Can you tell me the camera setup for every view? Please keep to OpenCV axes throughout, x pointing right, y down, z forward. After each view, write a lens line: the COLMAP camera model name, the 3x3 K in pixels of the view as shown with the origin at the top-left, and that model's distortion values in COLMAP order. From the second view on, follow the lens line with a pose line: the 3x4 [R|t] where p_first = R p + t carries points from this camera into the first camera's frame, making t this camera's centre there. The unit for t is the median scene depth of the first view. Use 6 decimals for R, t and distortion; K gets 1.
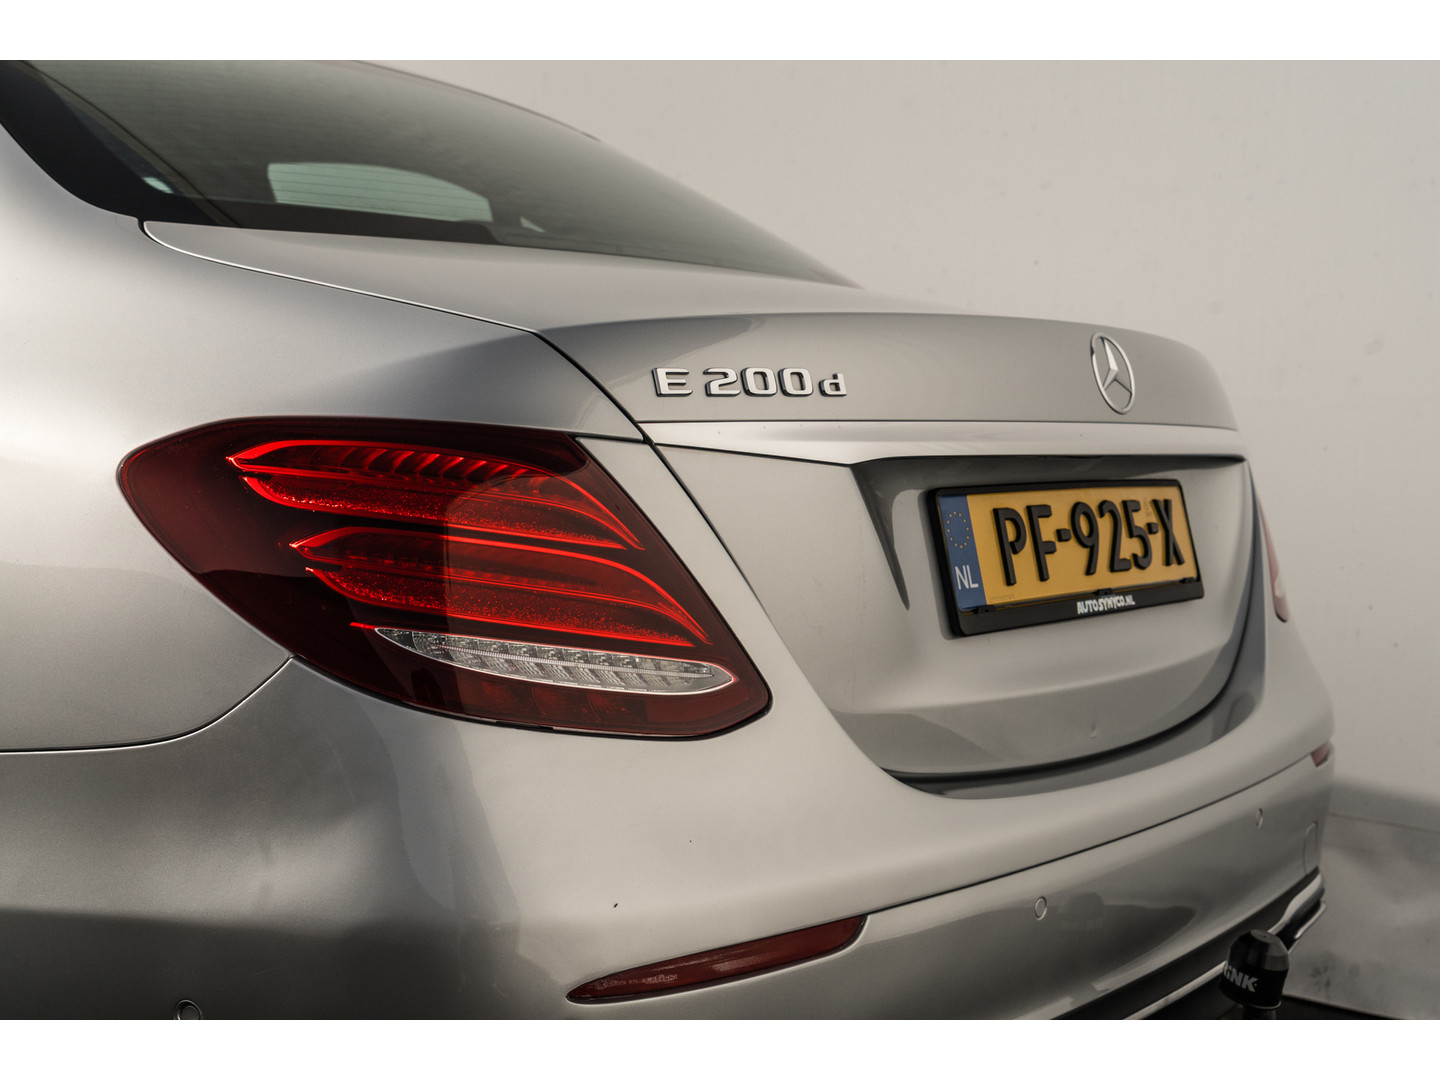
lens RADIAL K [[1923.0, 0, 720.0], [0, 1923.0, 540.0], [0, 0, 1]] dist [0.020269, 0.018737]
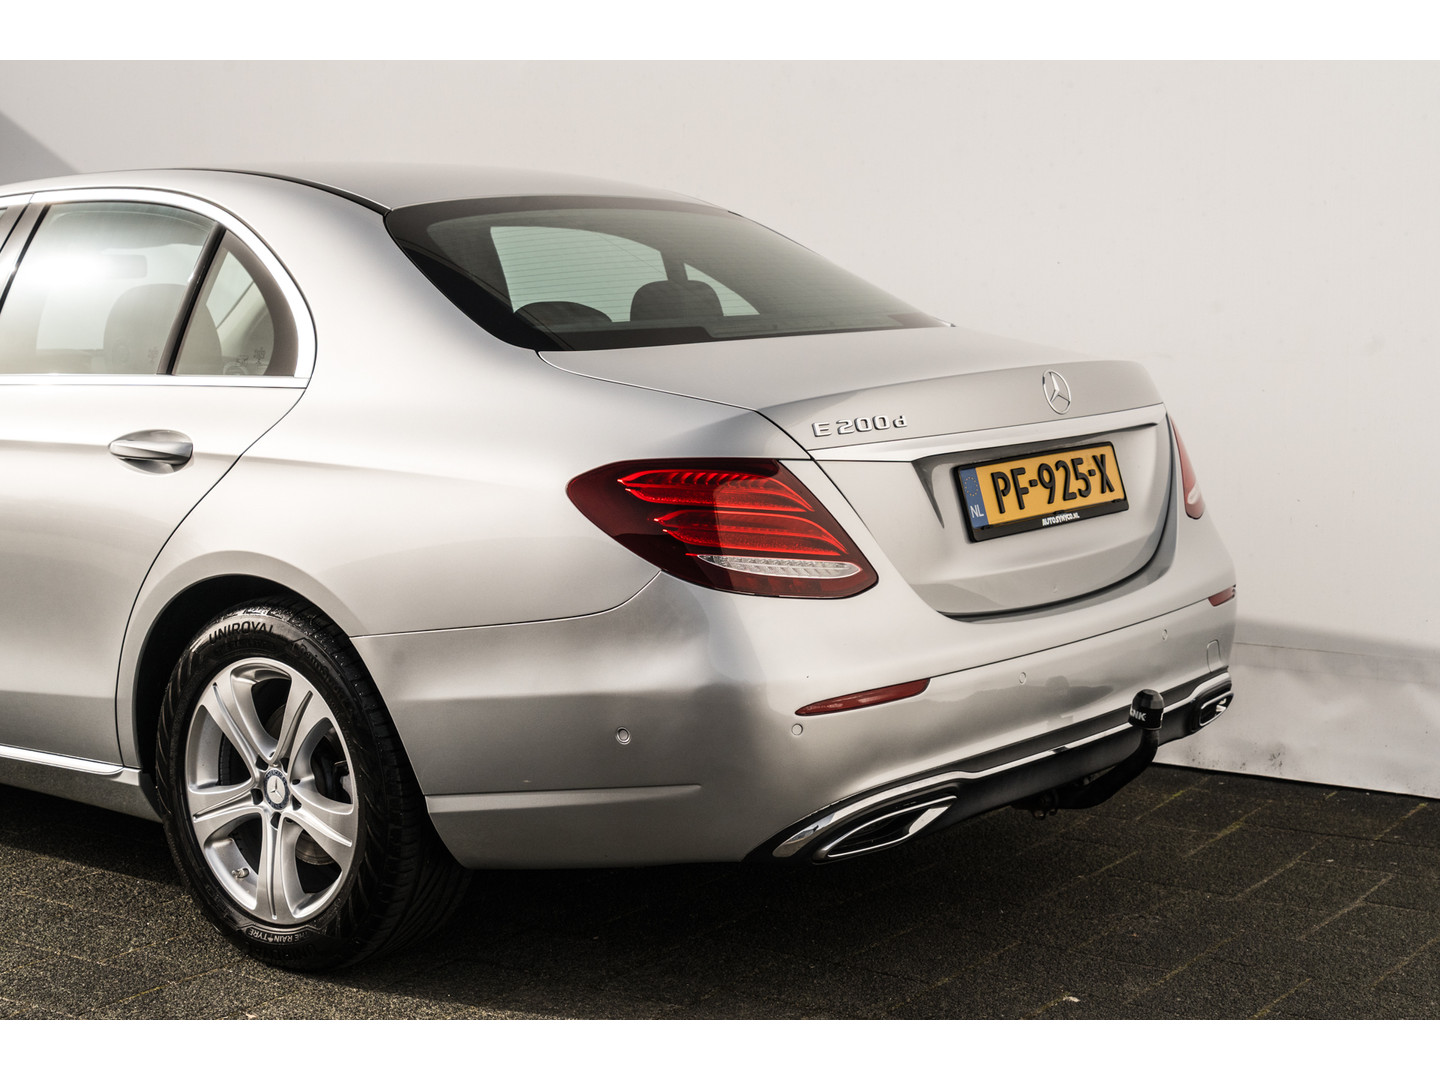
lens RADIAL K [[2198.6, 0, 720.0], [0, 2198.6, 540.0], [0, 0, 1]] dist [0.131146, 0.009811]
pose [[0.997208, -0.059221, -0.045485, -0.029052], [0.061270, 0.997104, 0.045056, -0.066081], [0.042685, -0.047717, 0.997948, -1.197372]]
